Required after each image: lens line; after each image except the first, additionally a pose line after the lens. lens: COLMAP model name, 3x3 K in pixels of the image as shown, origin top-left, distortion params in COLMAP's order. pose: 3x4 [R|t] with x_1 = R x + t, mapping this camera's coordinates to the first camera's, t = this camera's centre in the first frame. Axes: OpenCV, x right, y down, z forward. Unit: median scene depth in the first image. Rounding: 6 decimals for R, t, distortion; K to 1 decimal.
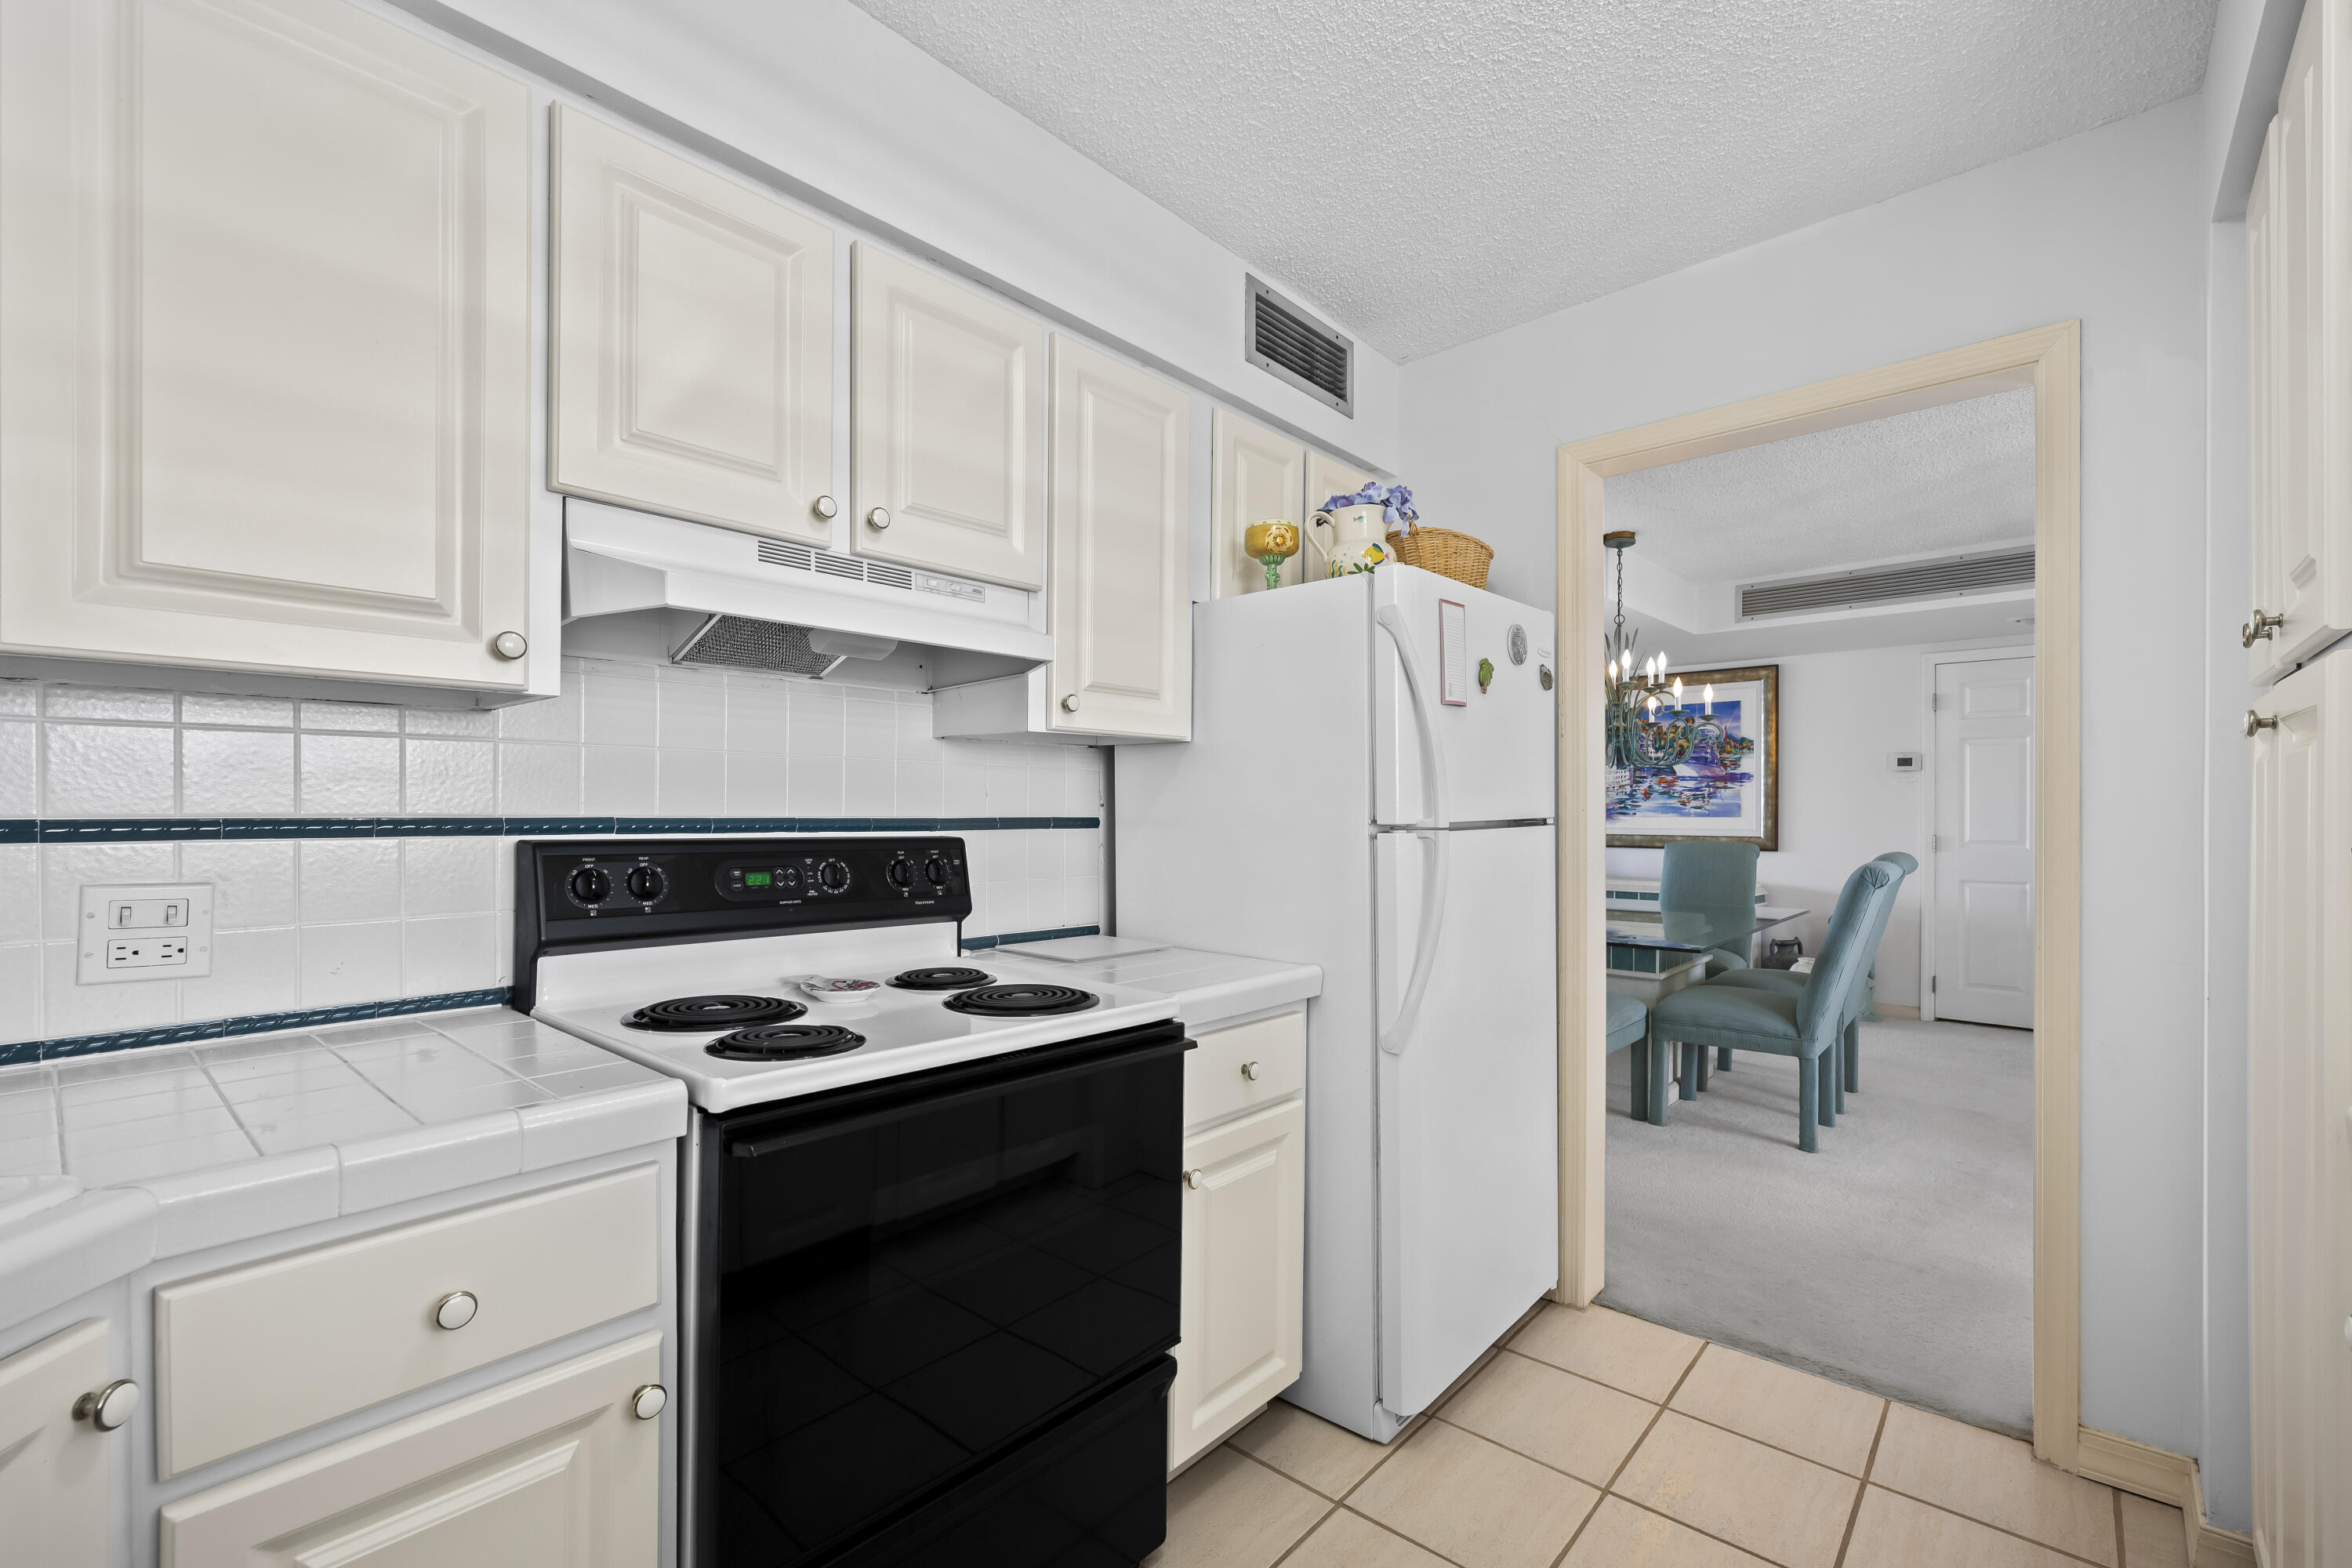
lens RADIAL K [[1011.9, 0, 1167.7], [0, 1011.9, 807.2], [0, 0, 1]] dist [-0.003936, -0.000102]
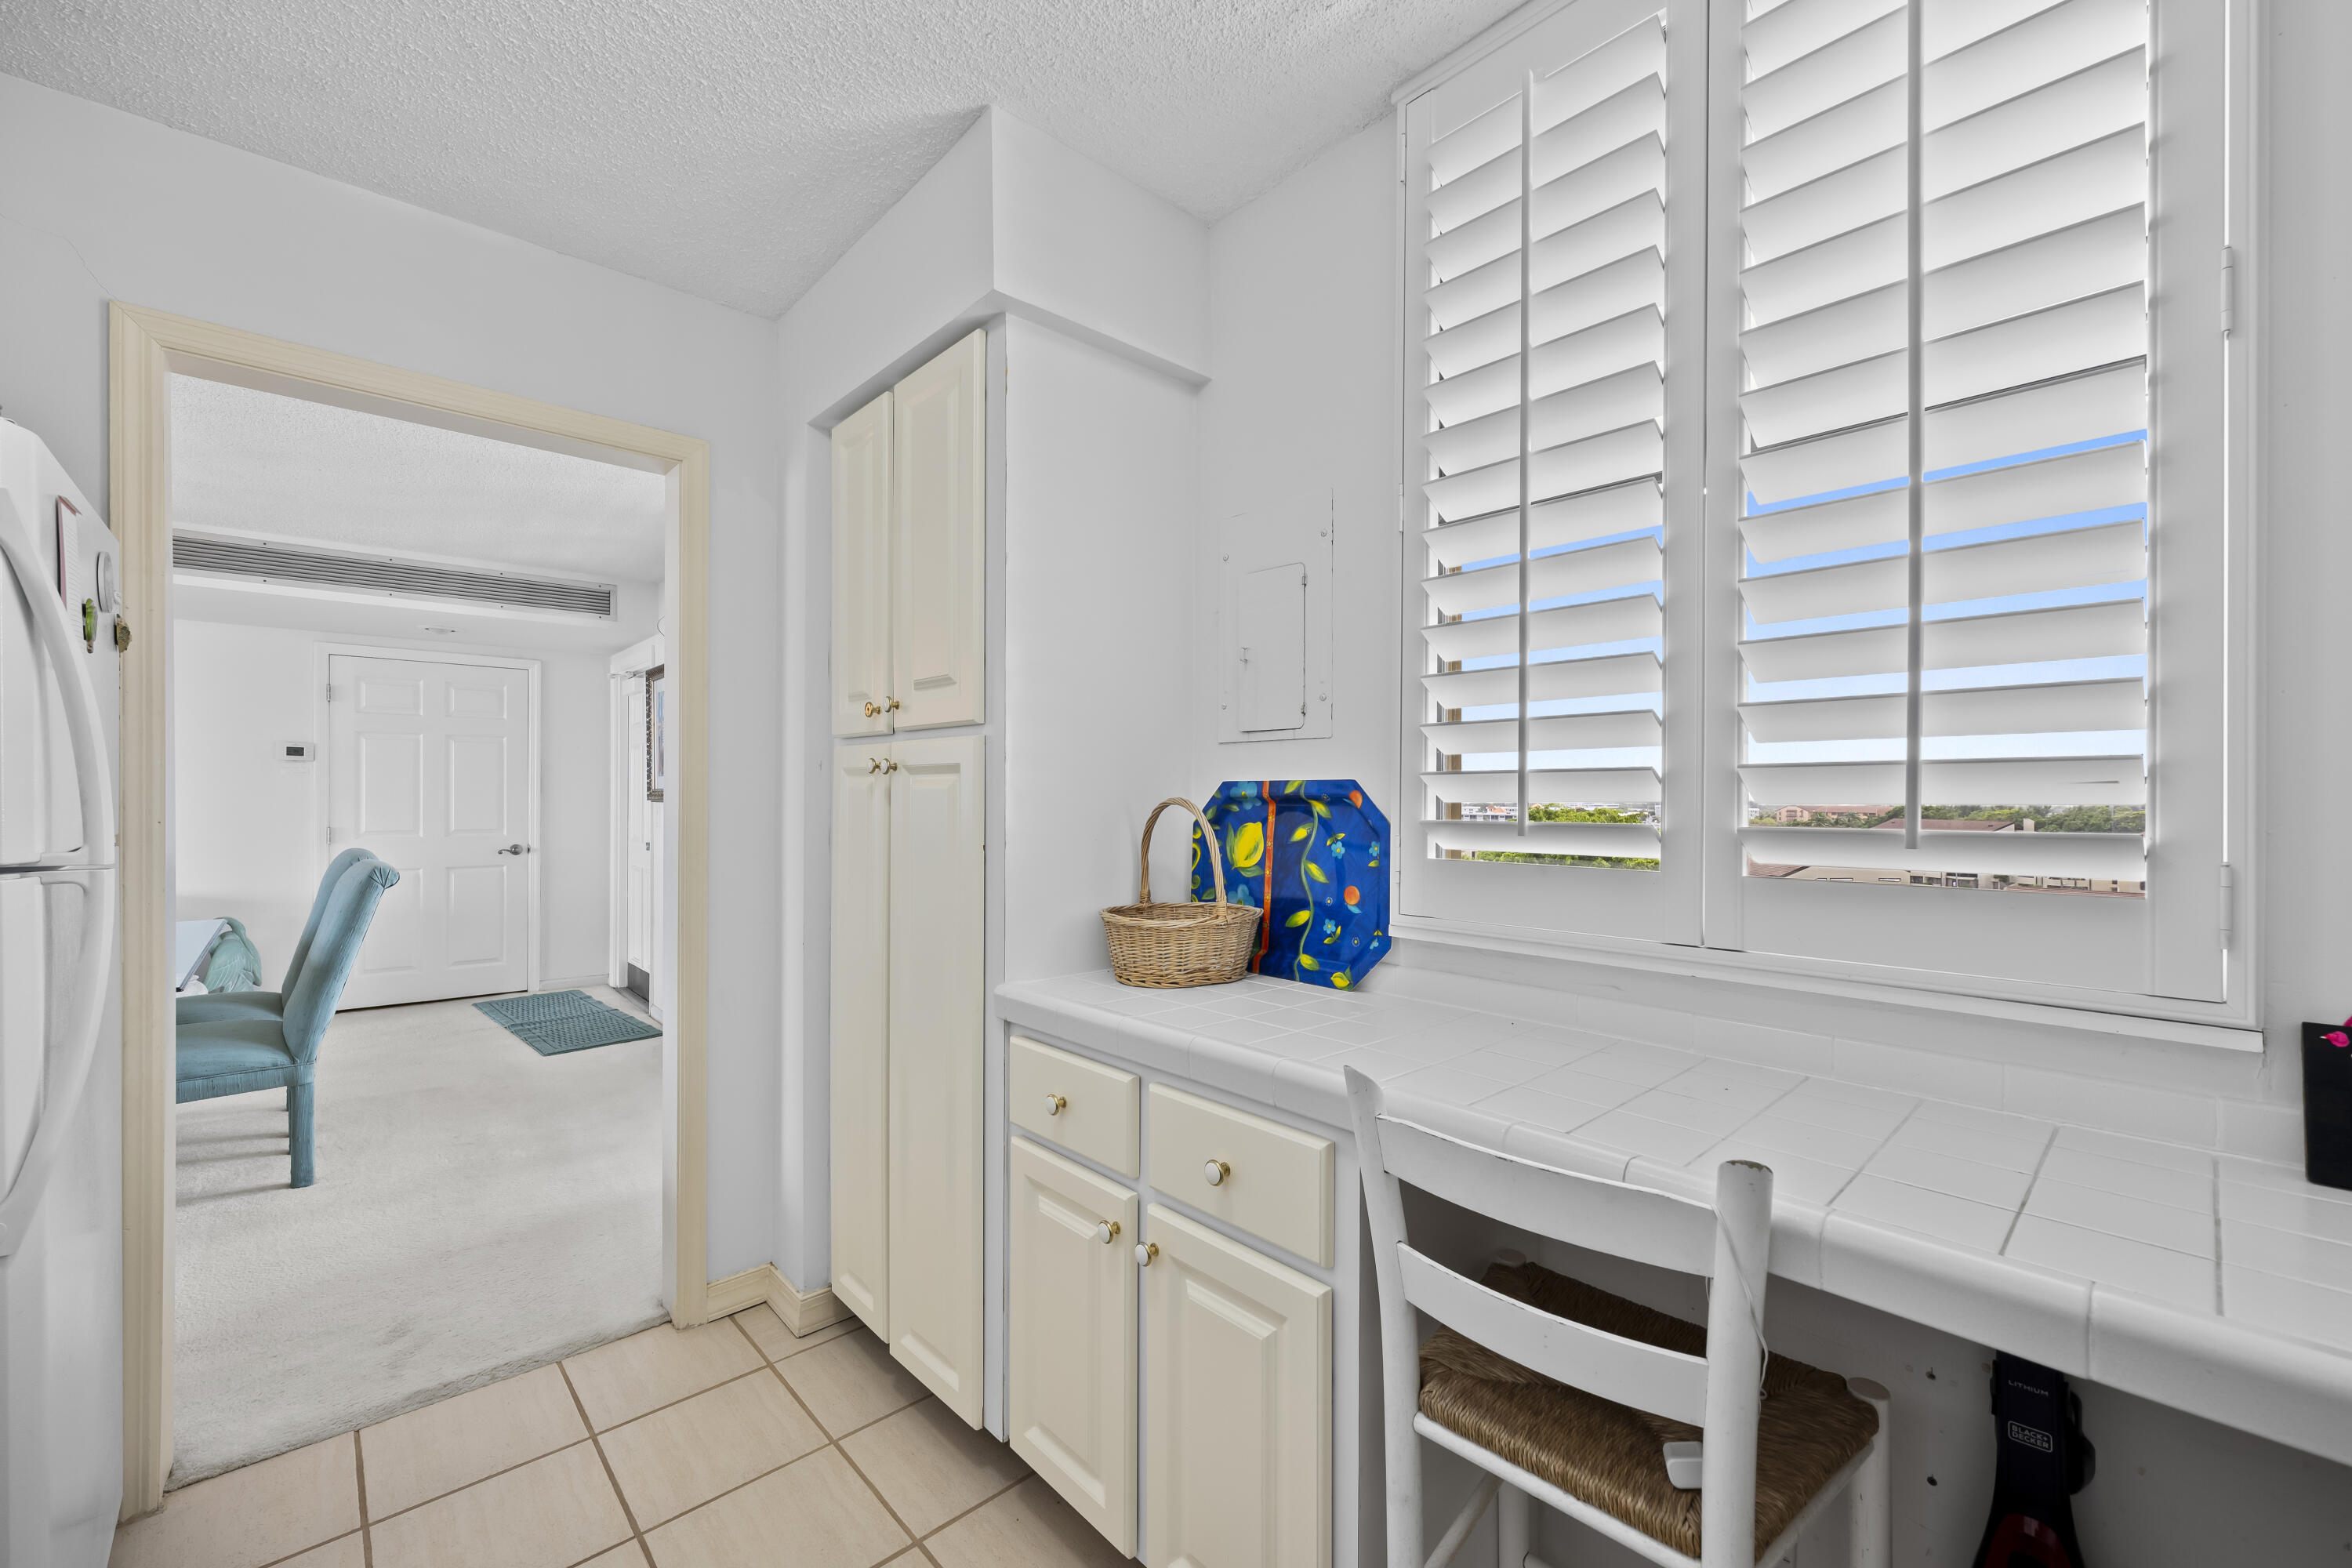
lens RADIAL K [[949.4, 0, 1174.5], [0, 949.4, 788.6], [0, 0, 1]] dist [-0.001625, 0.000895]
pose [[0.100334, 0.002463, 0.994951, -0.191374], [-0.000904, 0.999997, -0.002384, -0.019785], [-0.994953, -0.000660, 0.100336, 0.200124]]
